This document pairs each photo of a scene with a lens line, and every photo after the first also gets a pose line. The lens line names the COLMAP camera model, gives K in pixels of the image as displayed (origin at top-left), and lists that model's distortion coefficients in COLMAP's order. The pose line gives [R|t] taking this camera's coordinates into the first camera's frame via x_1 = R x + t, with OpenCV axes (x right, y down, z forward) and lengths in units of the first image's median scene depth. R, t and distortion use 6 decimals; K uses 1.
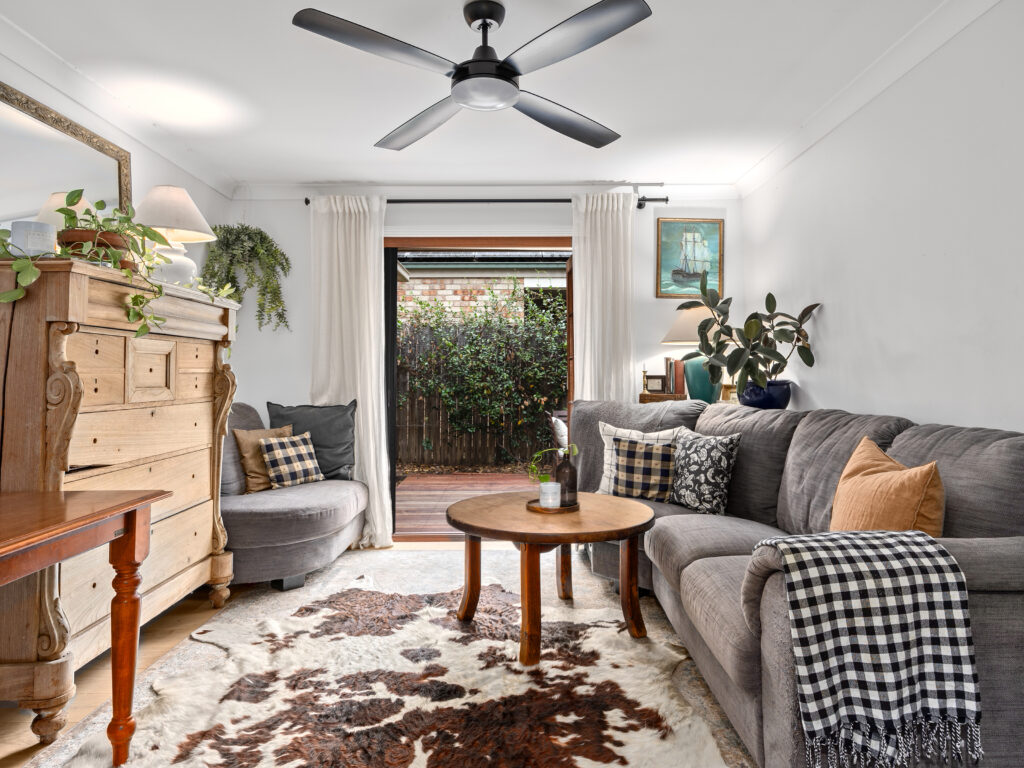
lens RADIAL K [[651.6, 0, 518.2], [0, 651.6, 327.1], [0, 0, 1]] dist [0.003035, -0.002068]
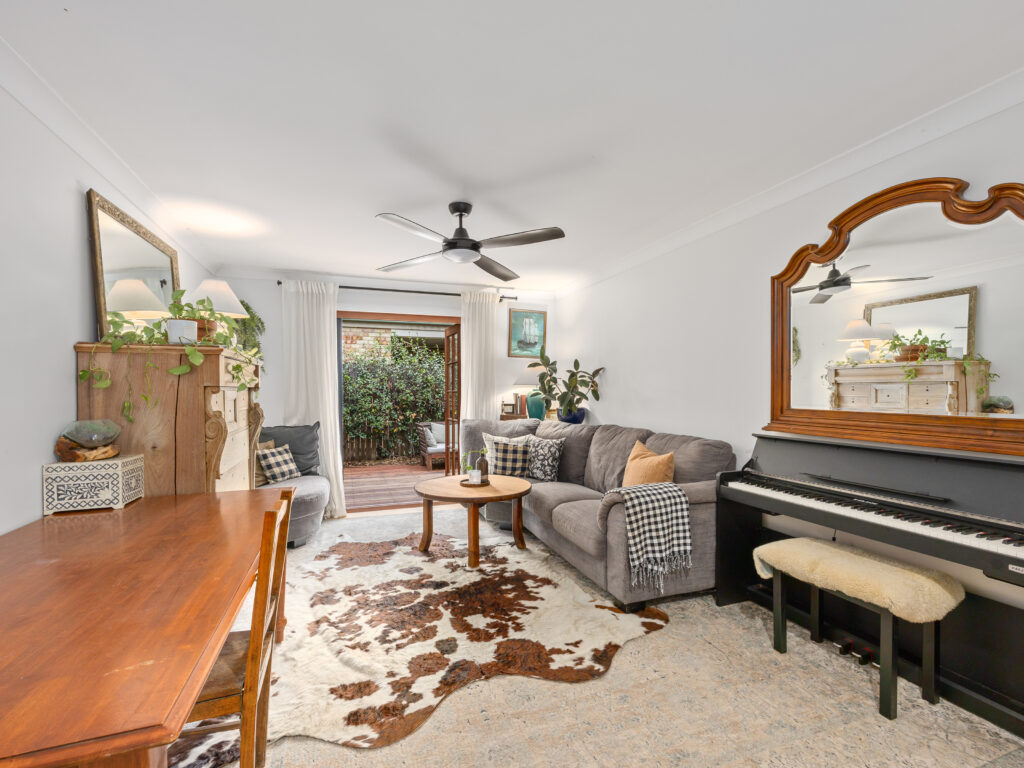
lens RADIAL K [[477.0, 0, 512.0], [0, 477.0, 384.0], [0, 0, 1]] dist [-0.002808, -0.000009]
pose [[0.940227, 0.006827, 0.340479, -0.338167], [-0.028720, 0.997827, 0.059303, -0.084167], [-0.339334, -0.065537, 0.938380, -0.267908]]
